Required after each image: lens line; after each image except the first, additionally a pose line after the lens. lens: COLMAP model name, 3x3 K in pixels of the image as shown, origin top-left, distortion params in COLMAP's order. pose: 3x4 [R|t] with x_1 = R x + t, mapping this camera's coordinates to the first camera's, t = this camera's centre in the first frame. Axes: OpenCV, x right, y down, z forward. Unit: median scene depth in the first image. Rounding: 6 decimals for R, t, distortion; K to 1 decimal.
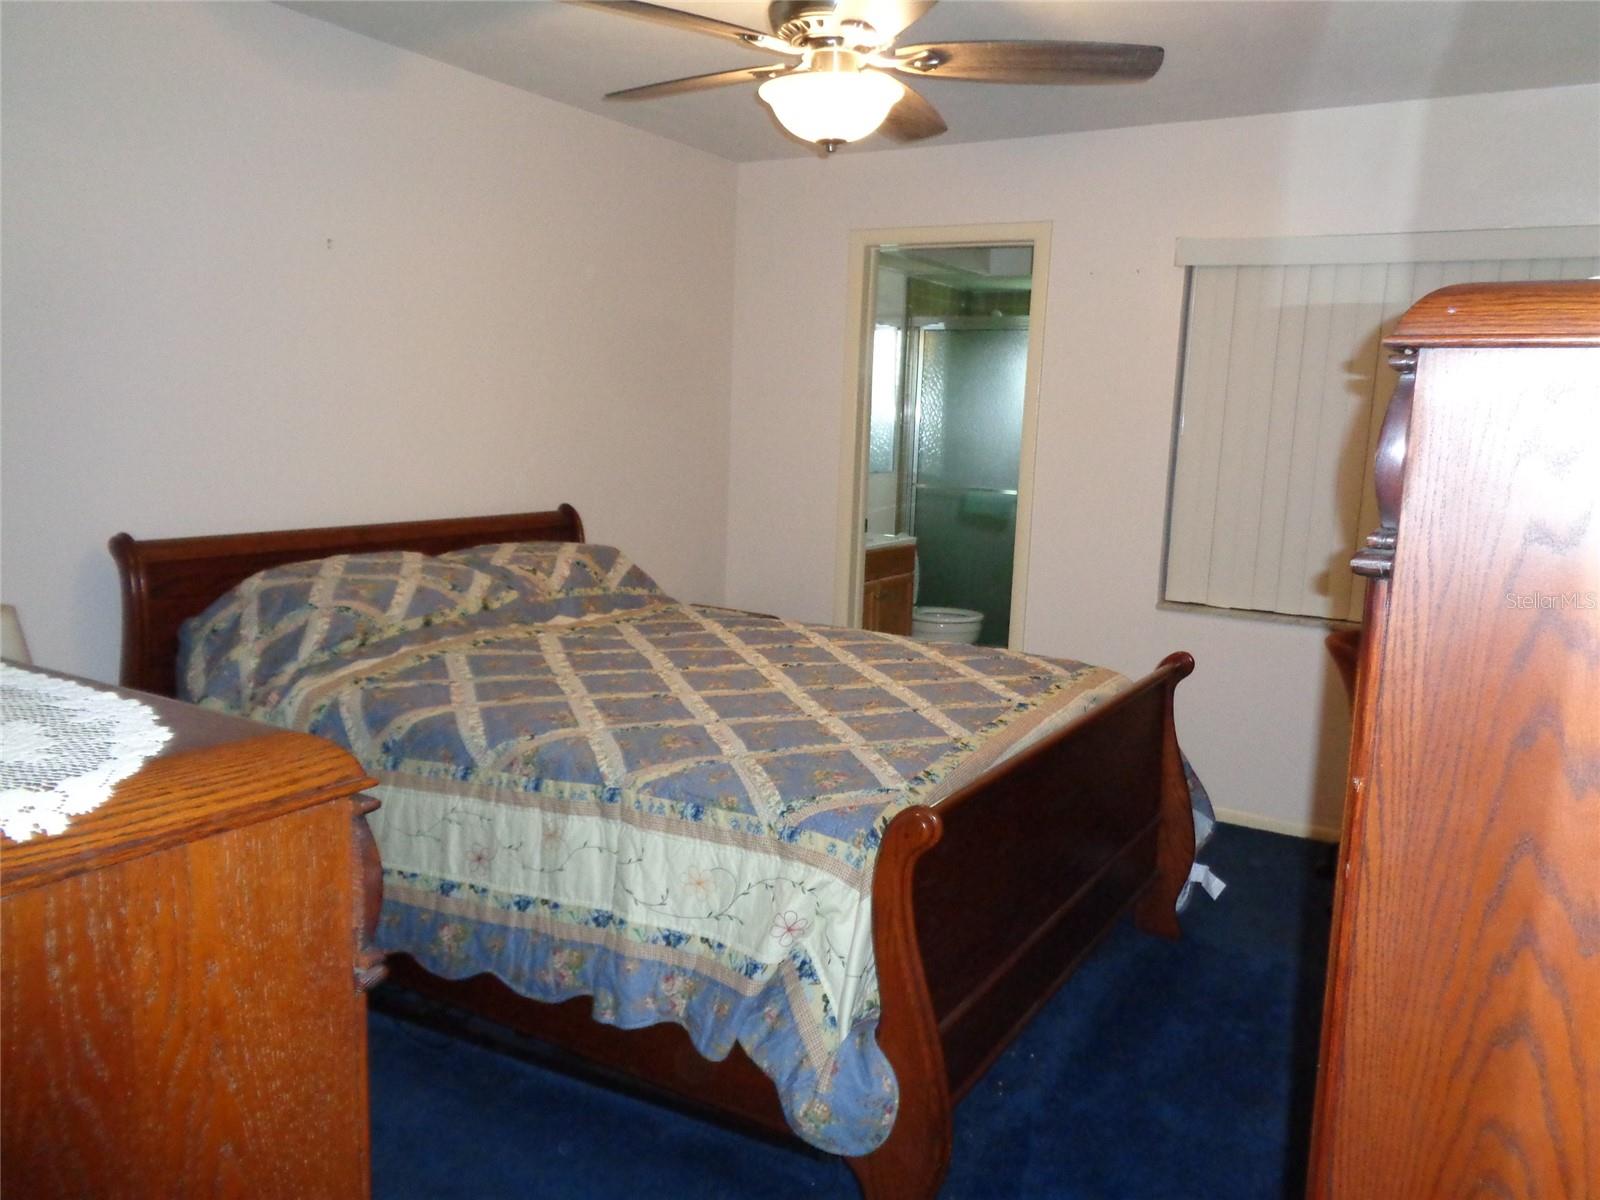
lens RADIAL K [[1193.4, 0, 800.0], [0, 1193.4, 600.0], [0, 0, 1]] dist [-0.008878, -0.000530]
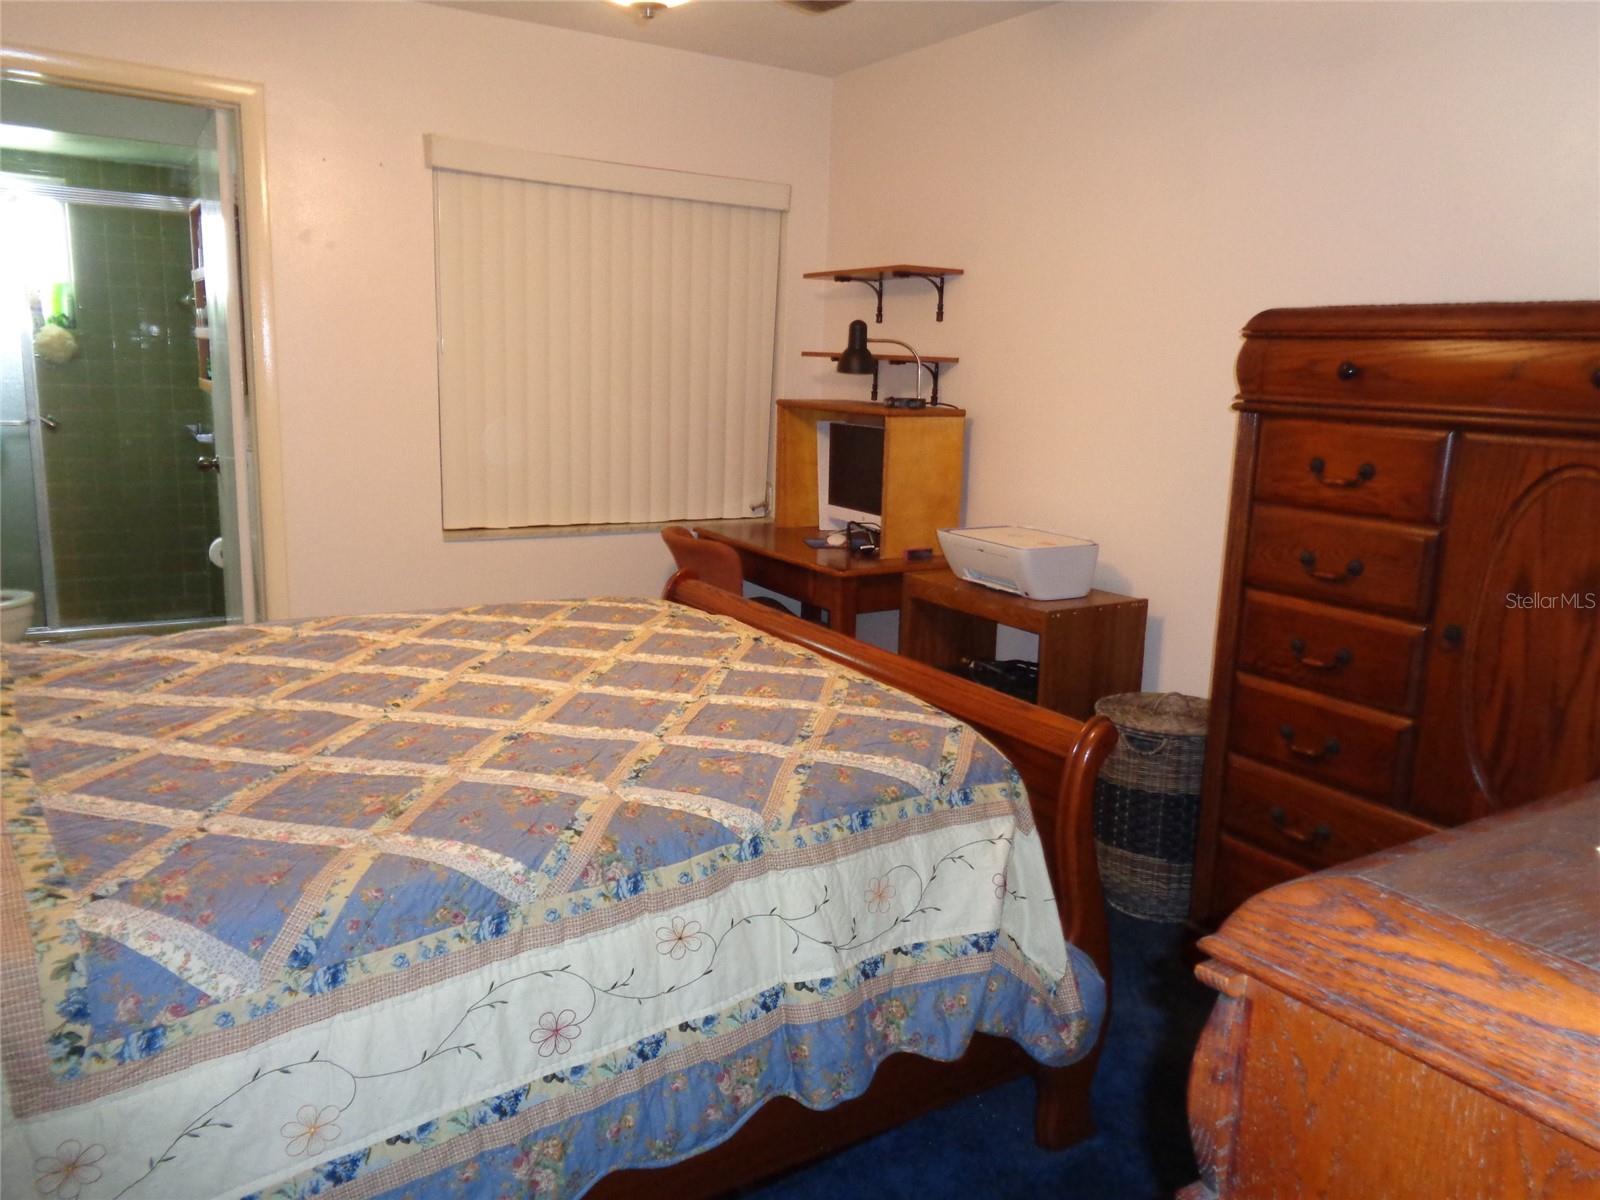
lens RADIAL K [[1193.4, 0, 800.0], [0, 1193.4, 600.0], [0, 0, 1]] dist [-0.008878, -0.000530]
pose [[0.446069, -0.192582, 0.874033, -0.765666], [0.121206, 0.980577, 0.154199, -0.107940], [-0.886753, 0.037155, 0.460748, 0.583459]]
